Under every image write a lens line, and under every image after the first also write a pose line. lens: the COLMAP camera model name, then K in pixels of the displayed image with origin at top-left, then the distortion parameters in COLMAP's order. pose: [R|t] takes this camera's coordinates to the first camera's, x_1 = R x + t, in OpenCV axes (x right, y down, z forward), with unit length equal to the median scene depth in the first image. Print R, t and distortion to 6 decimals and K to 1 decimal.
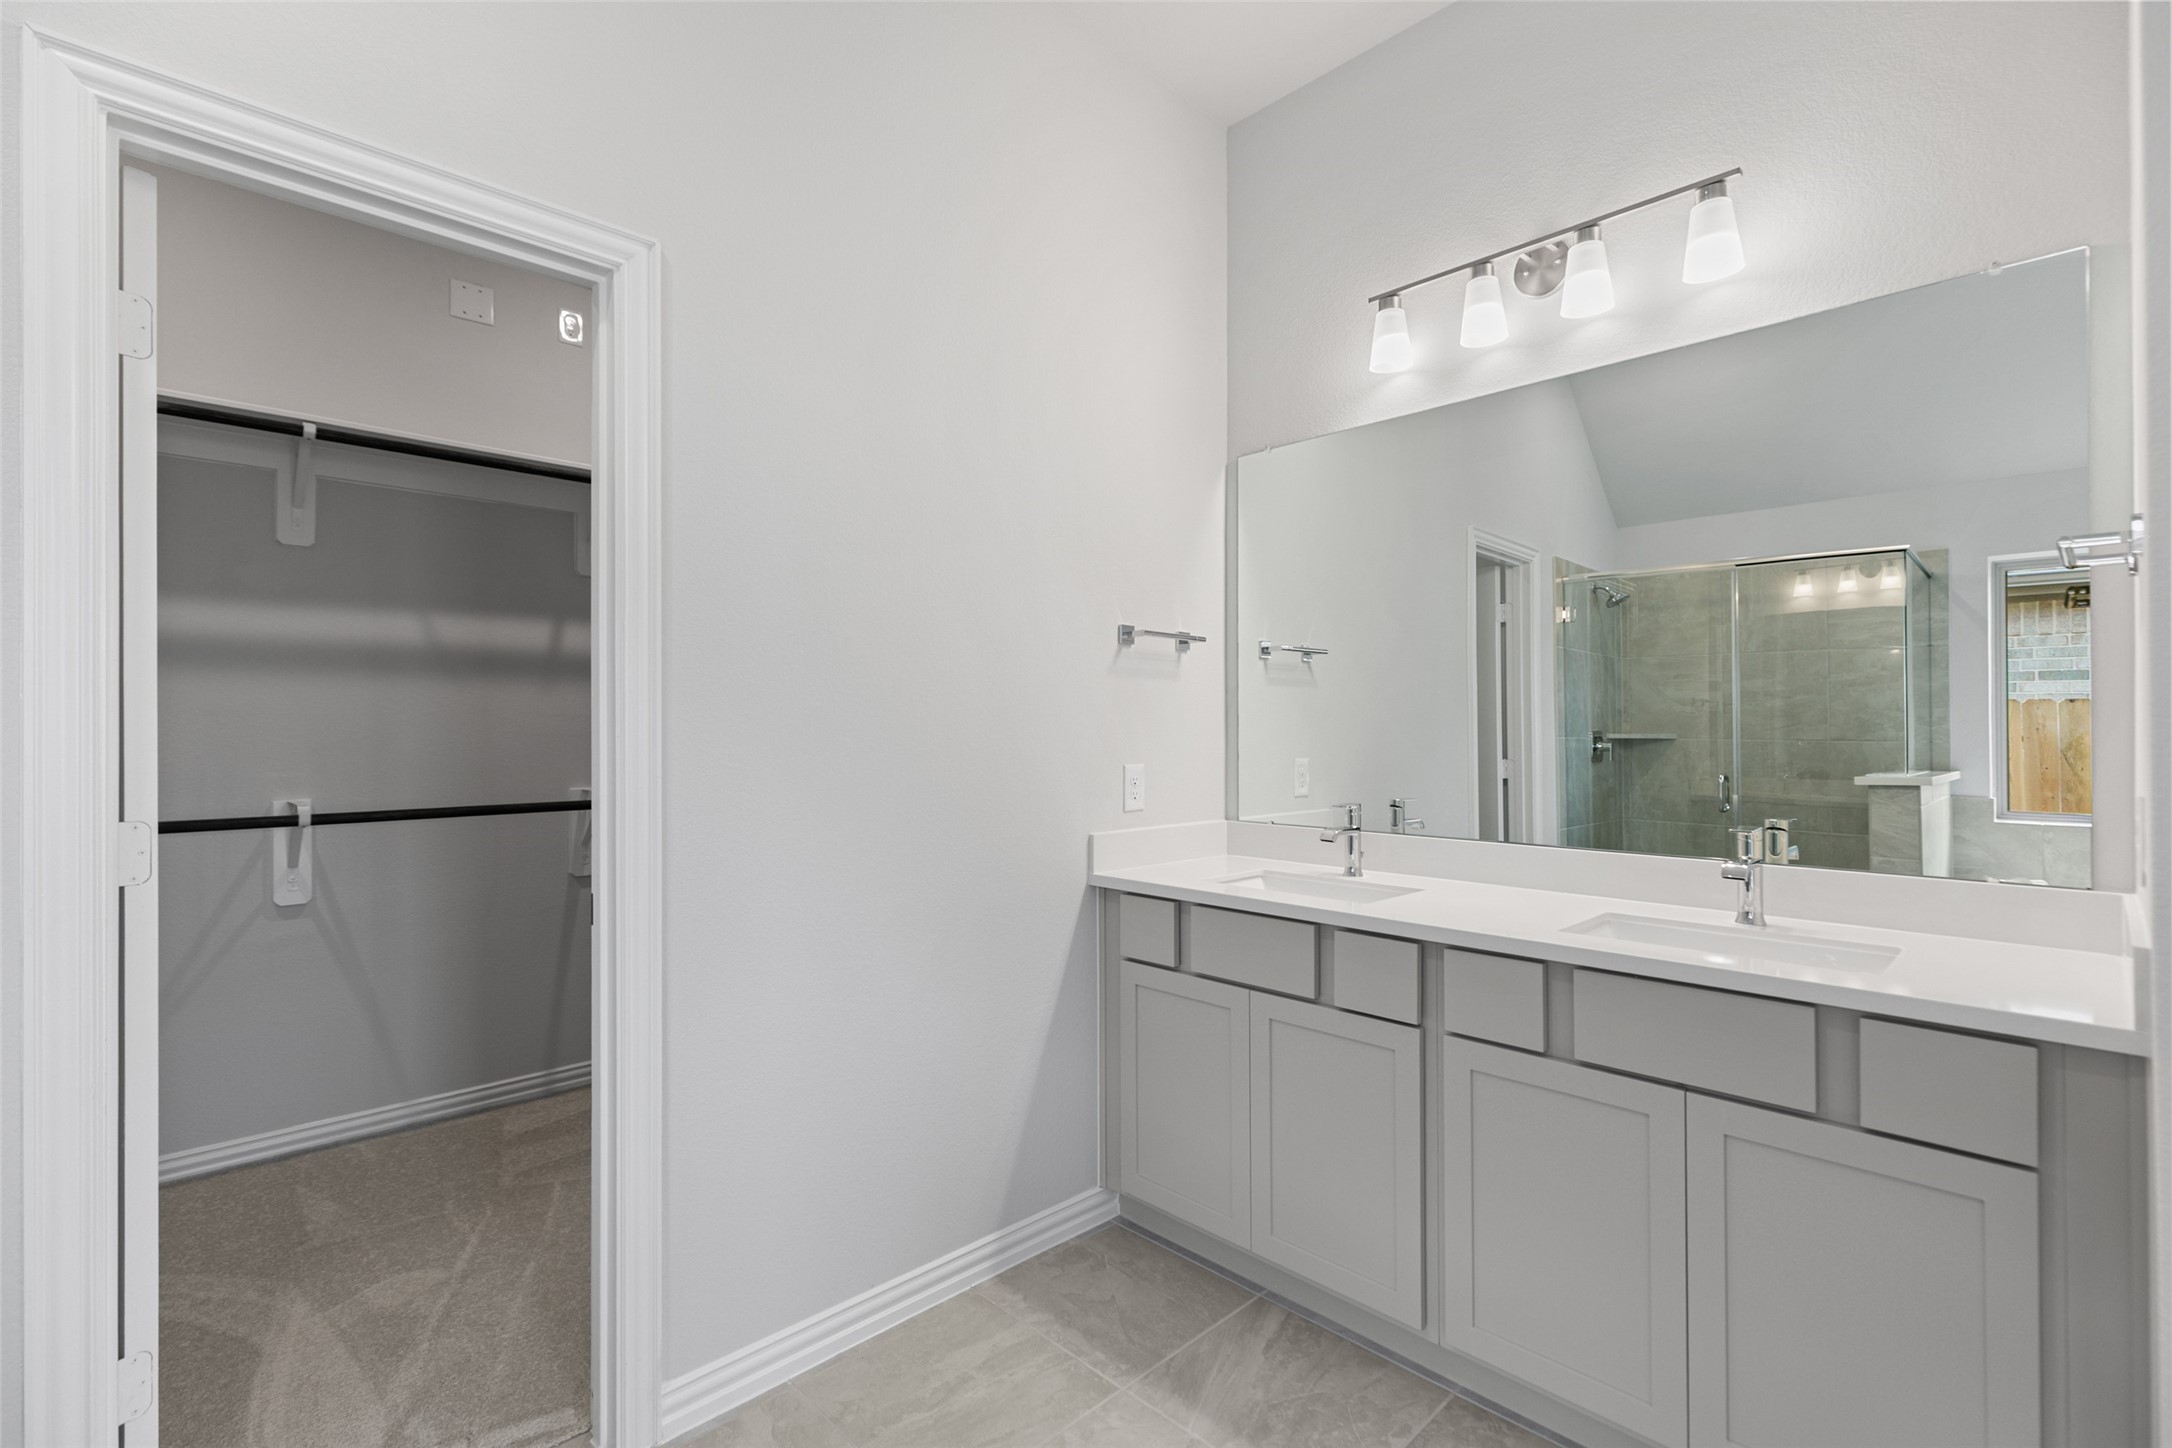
lens RADIAL K [[964.1, 0, 1074.0], [0, 964.1, 721.2], [0, 0, 1]] dist [0.003191, -0.000107]
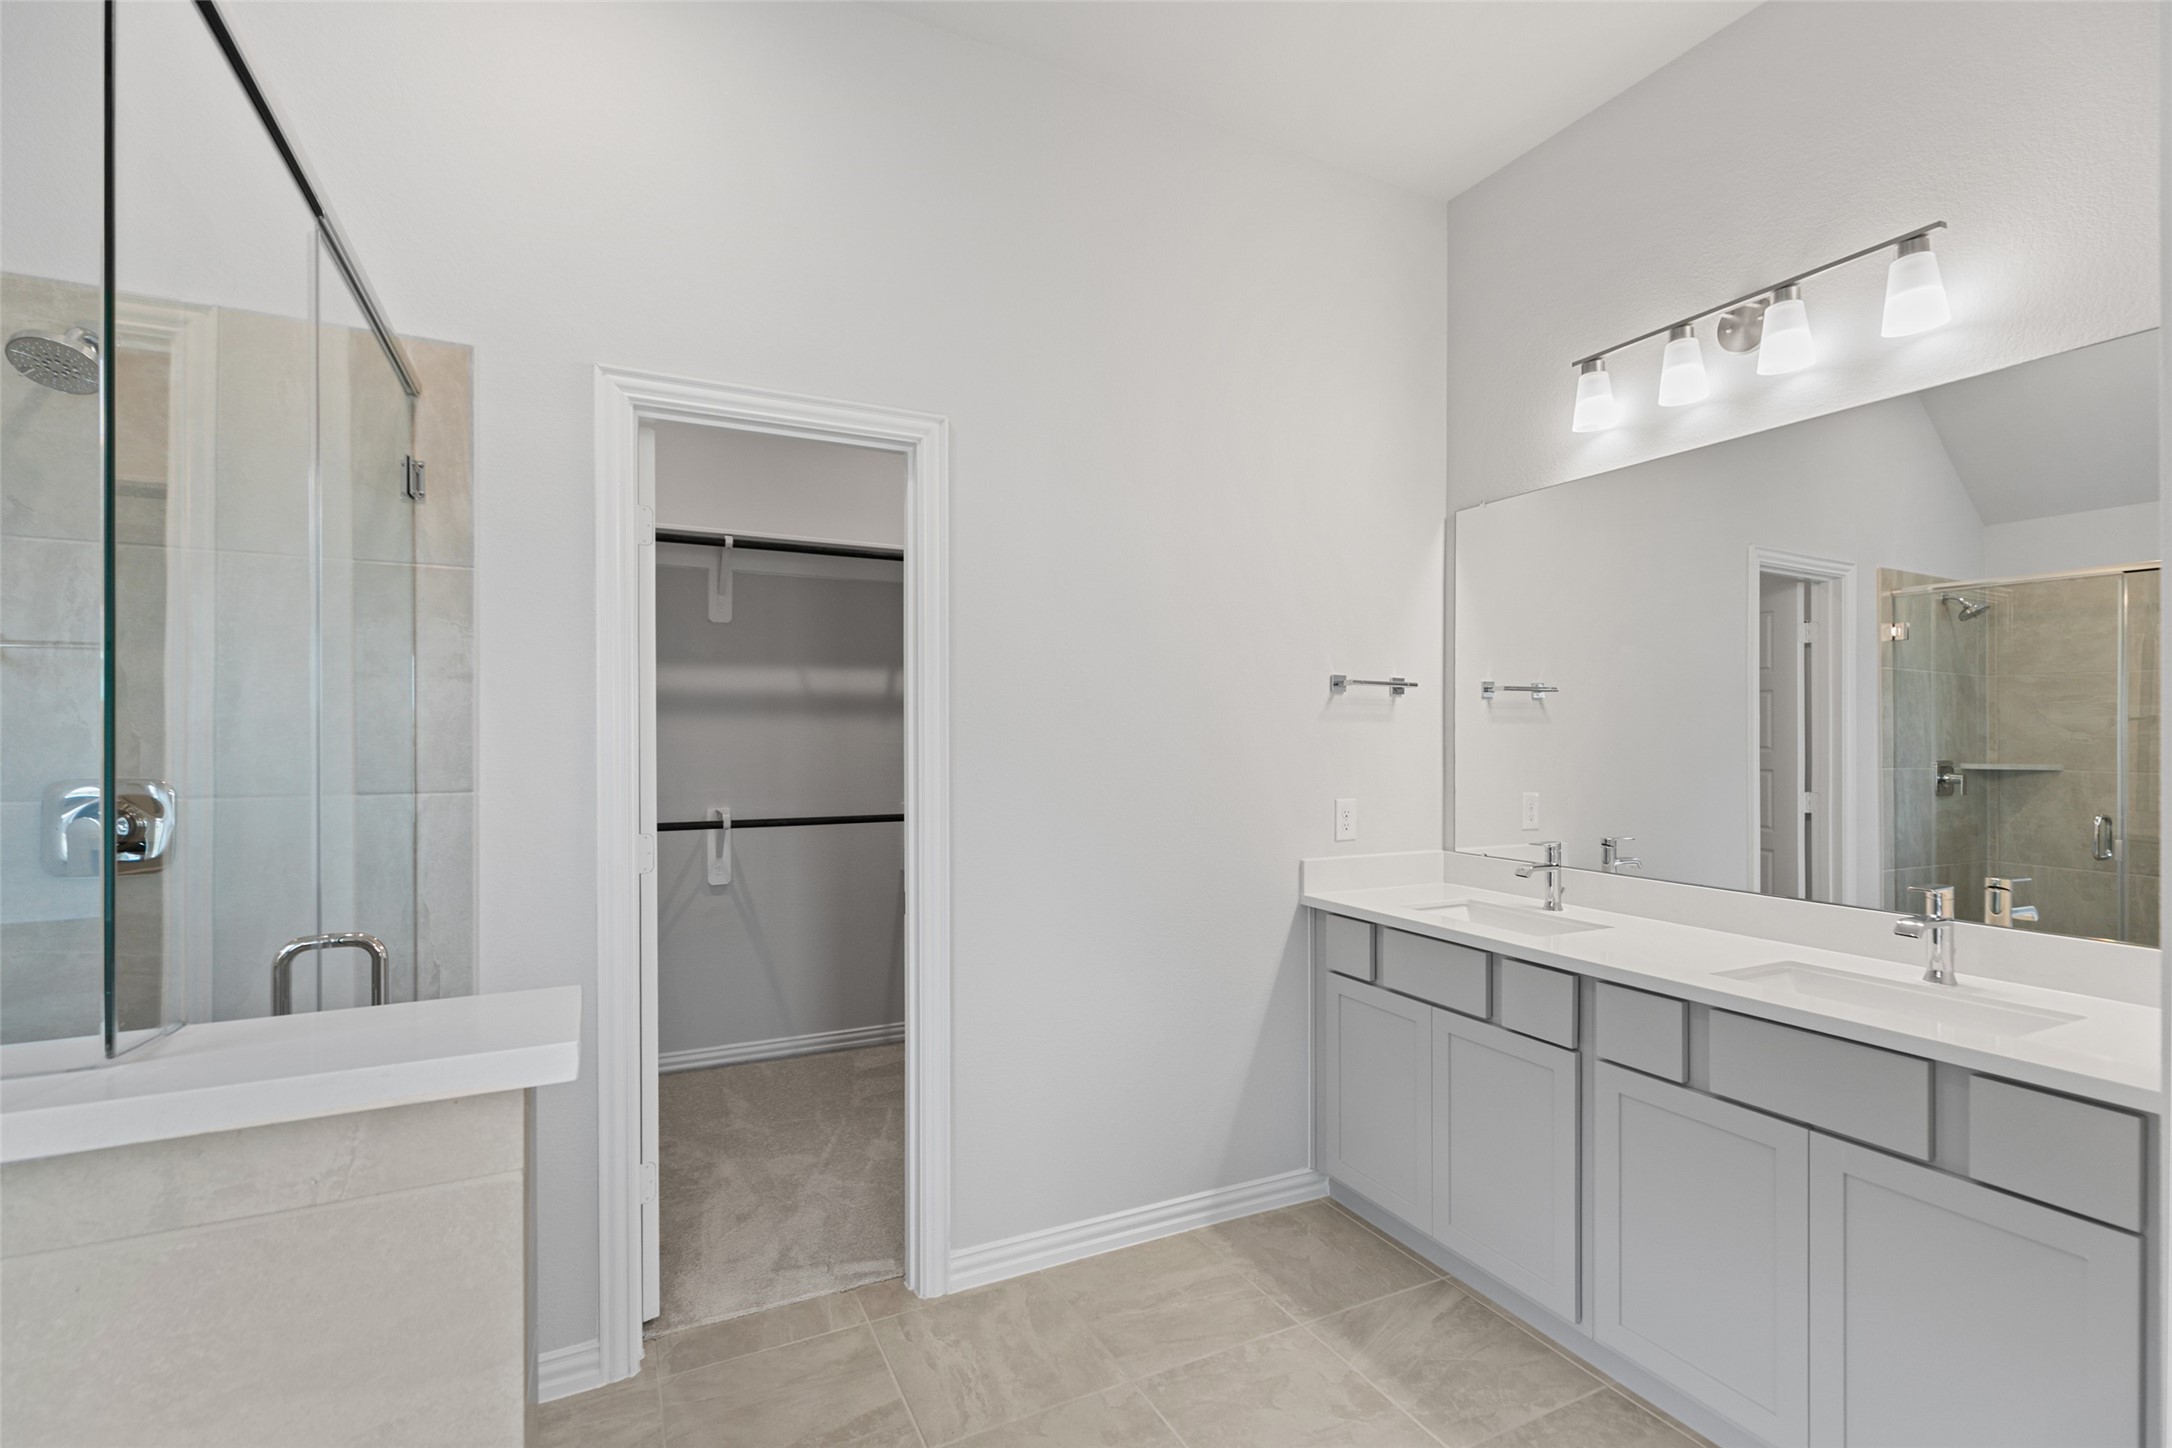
lens RADIAL K [[988.0, 0, 1084.8], [0, 988.0, 729.4], [0, 0, 1]] dist [0.004387, 0.000275]
pose [[0.950763, 0.002322, -0.309909, 0.136927], [0.000306, 0.999964, 0.008430, -0.048485], [0.309918, -0.008110, 0.950729, -0.197188]]
